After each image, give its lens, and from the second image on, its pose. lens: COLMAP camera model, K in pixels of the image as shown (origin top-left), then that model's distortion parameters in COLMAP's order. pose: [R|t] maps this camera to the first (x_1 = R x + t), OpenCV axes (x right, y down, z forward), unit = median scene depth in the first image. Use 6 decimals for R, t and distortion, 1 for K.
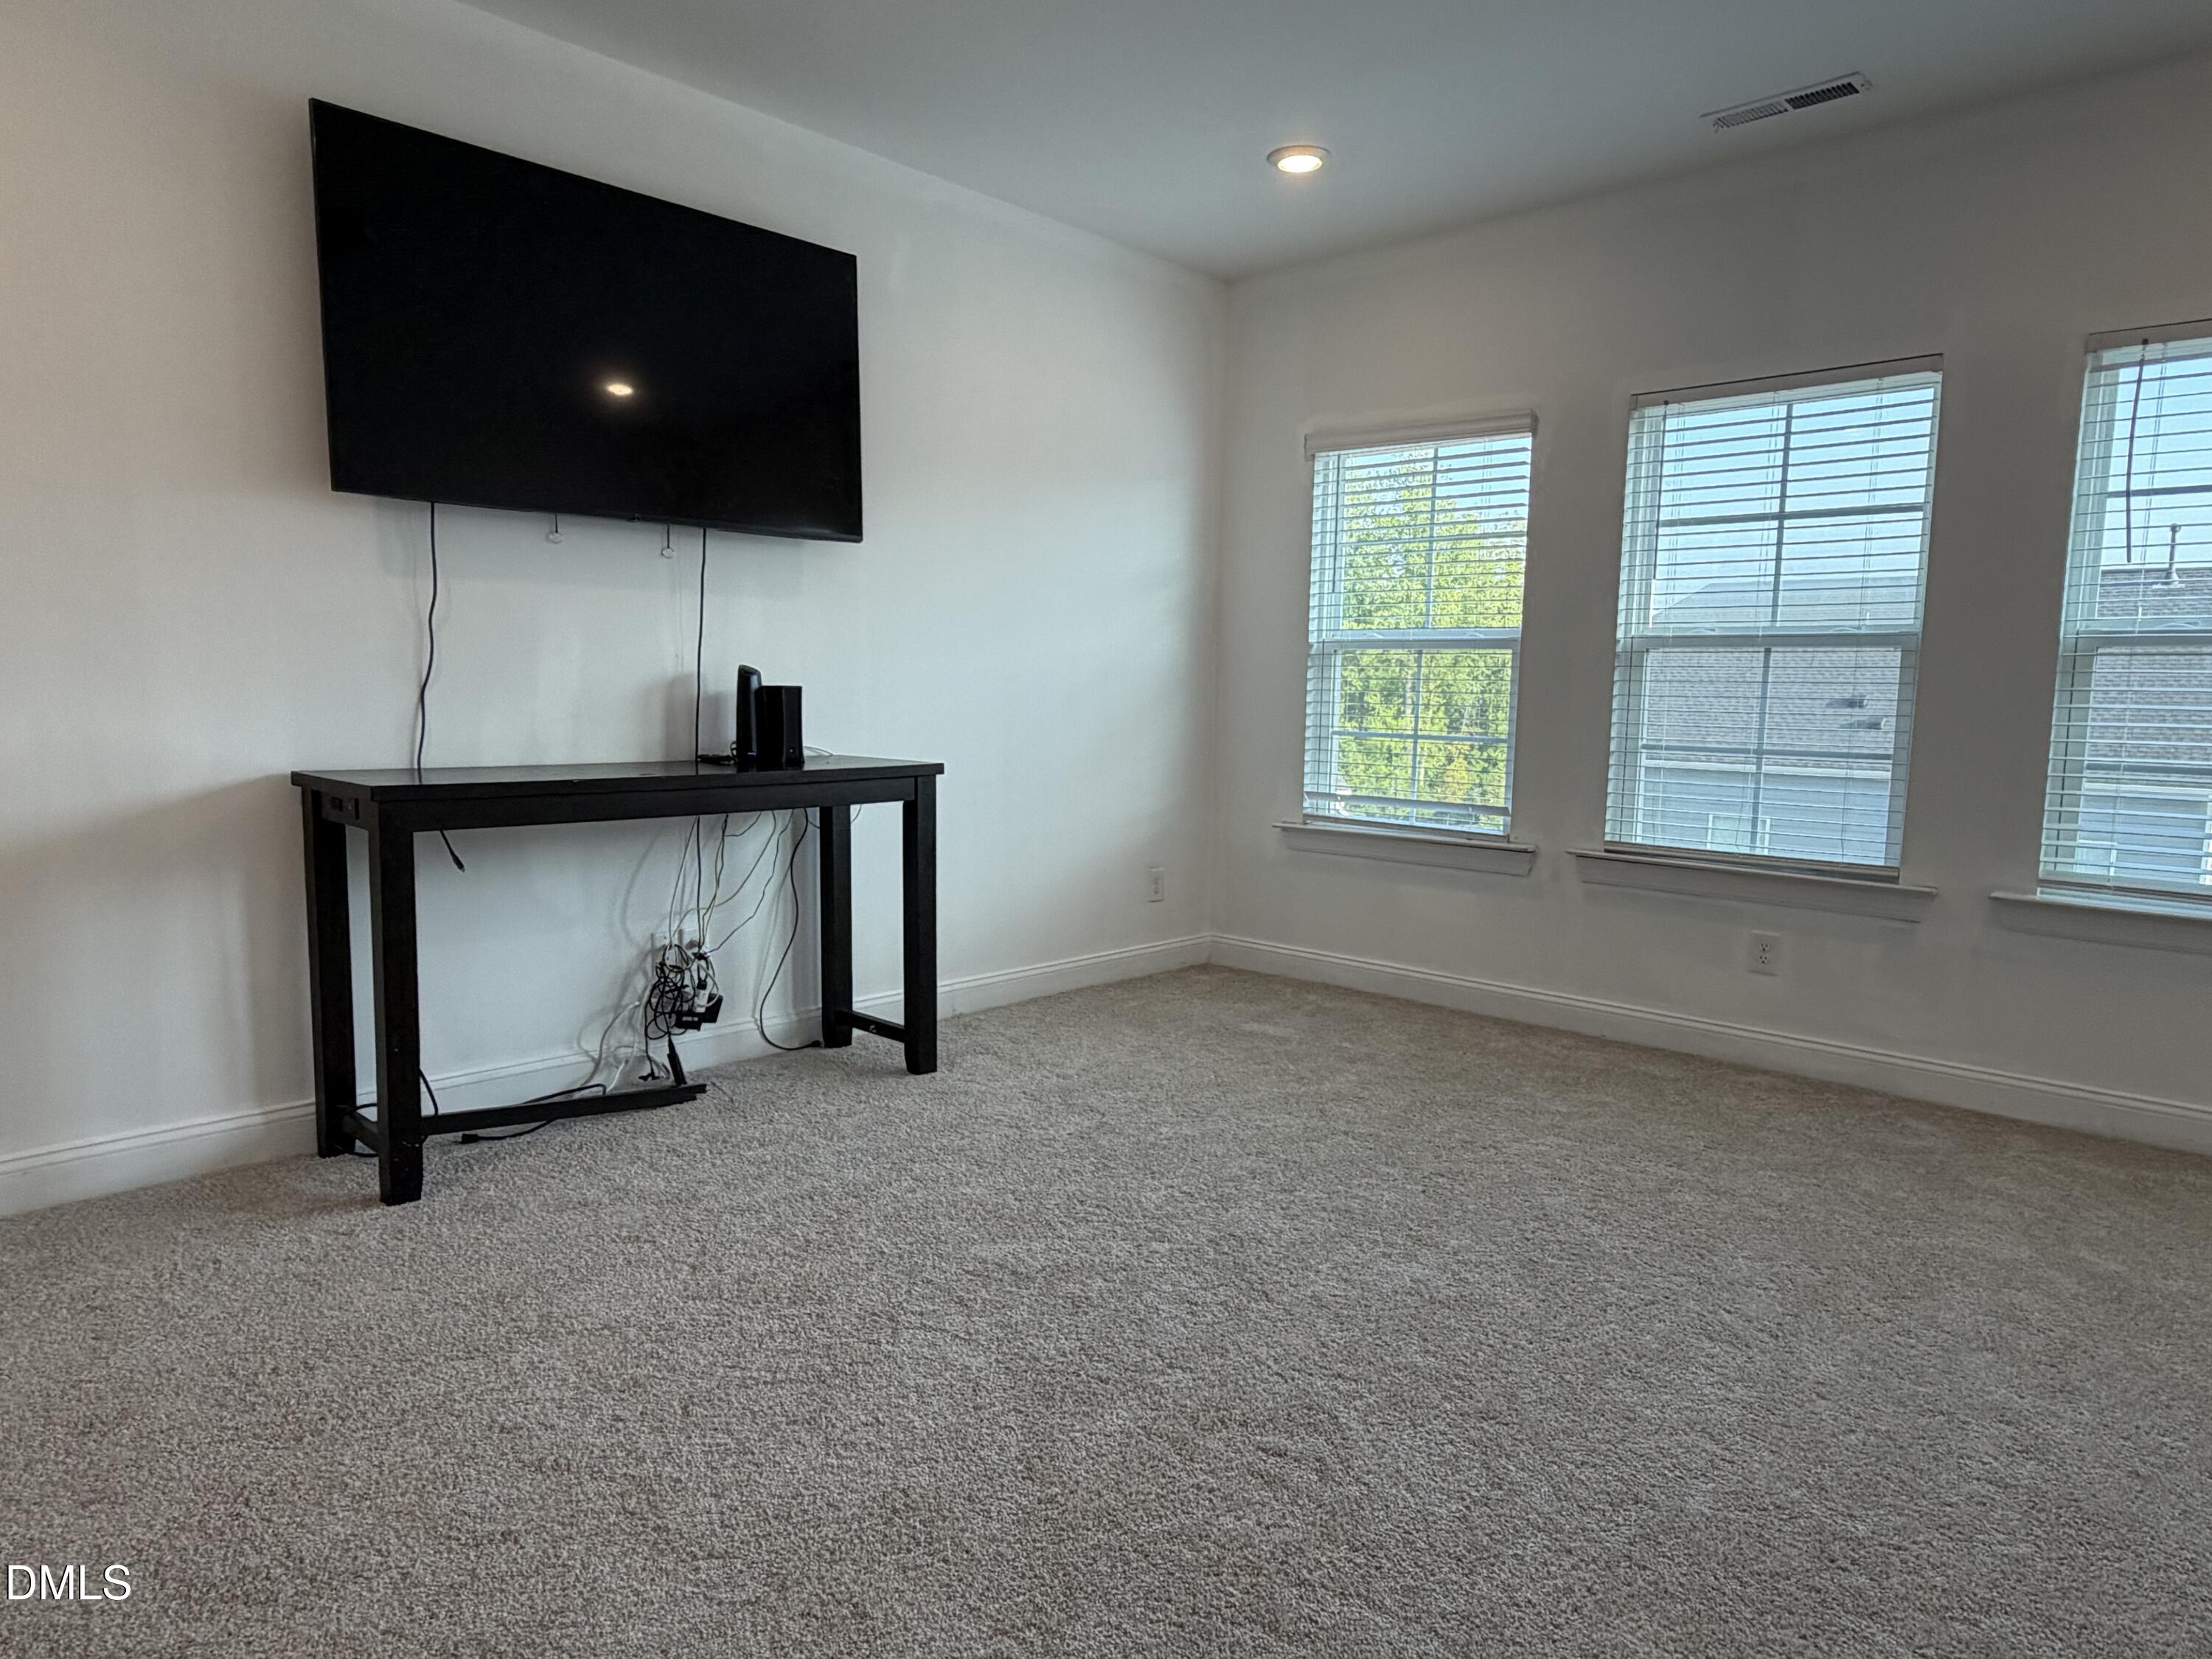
lens RADIAL K [[1350.8, 0, 1106.0], [0, 1350.8, 829.5], [0, 0, 1]] dist [0.000954, -0.000219]
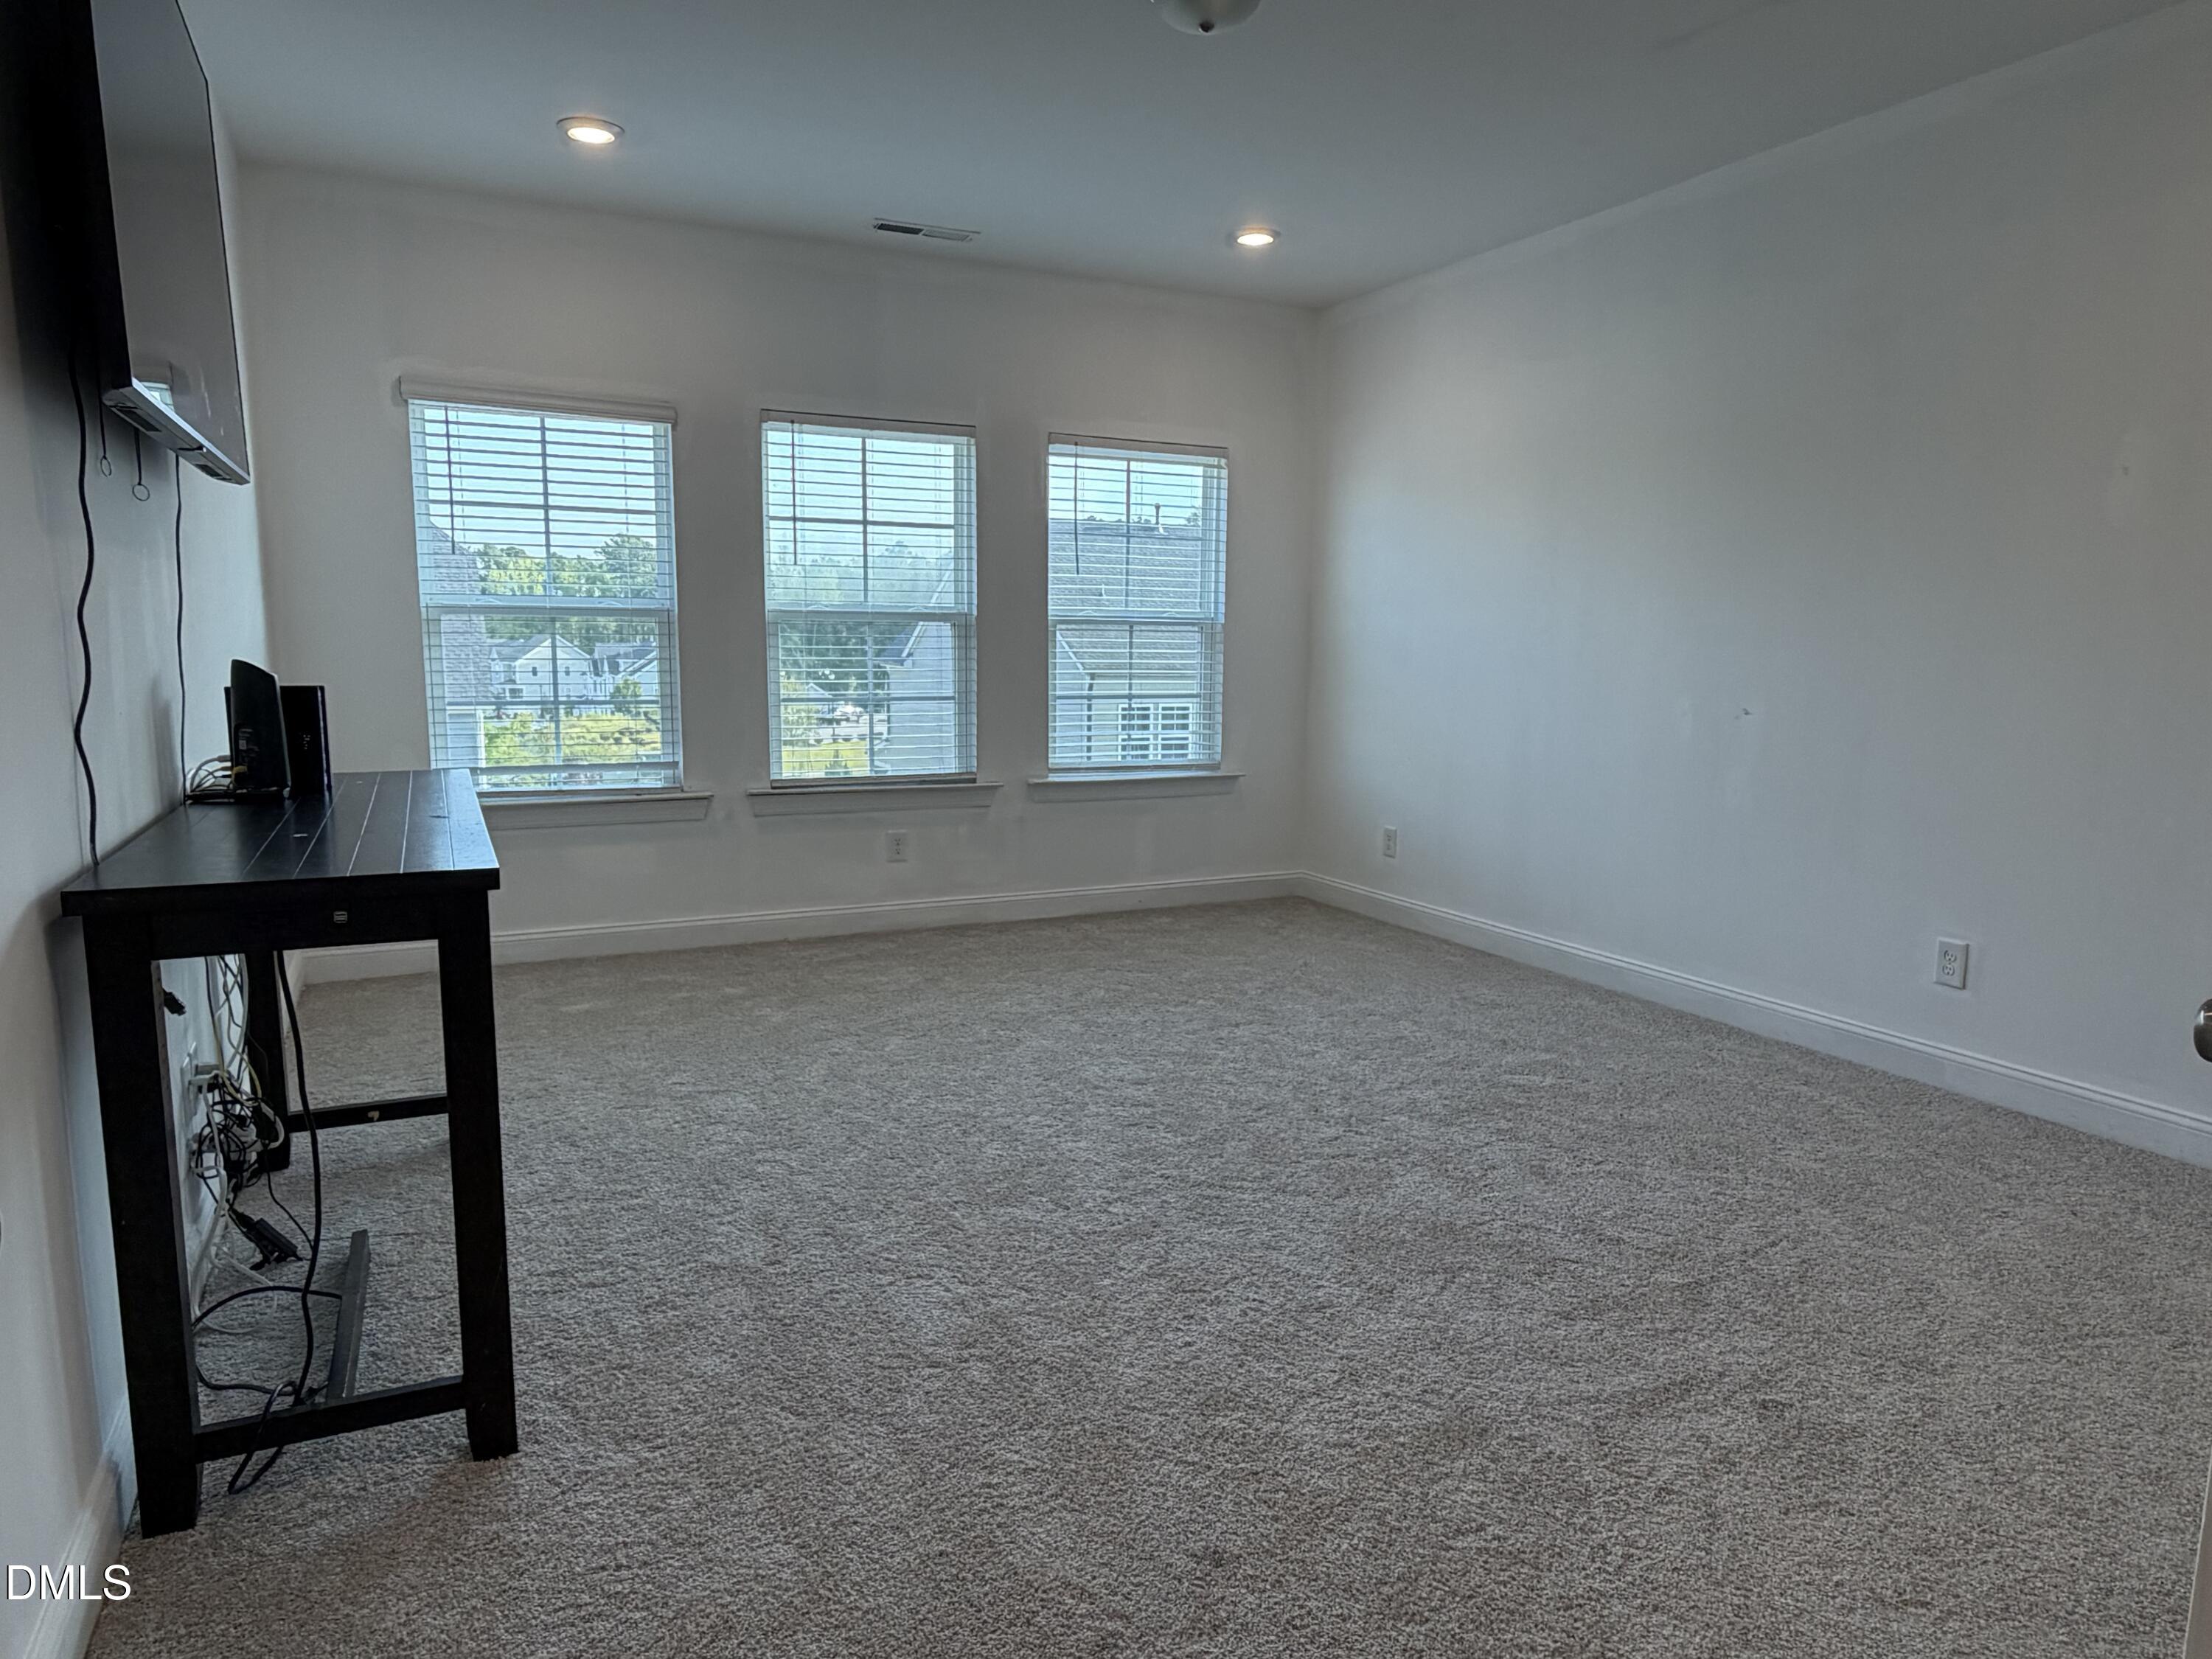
lens RADIAL K [[1350.8, 0, 1106.0], [0, 1350.8, 829.5], [0, 0, 1]] dist [0.000954, -0.000219]
pose [[0.366273, -0.147004, 0.918822, -0.688581], [0.092979, 0.988282, 0.121053, -0.071211], [-0.925850, 0.041092, 0.375650, 0.287078]]
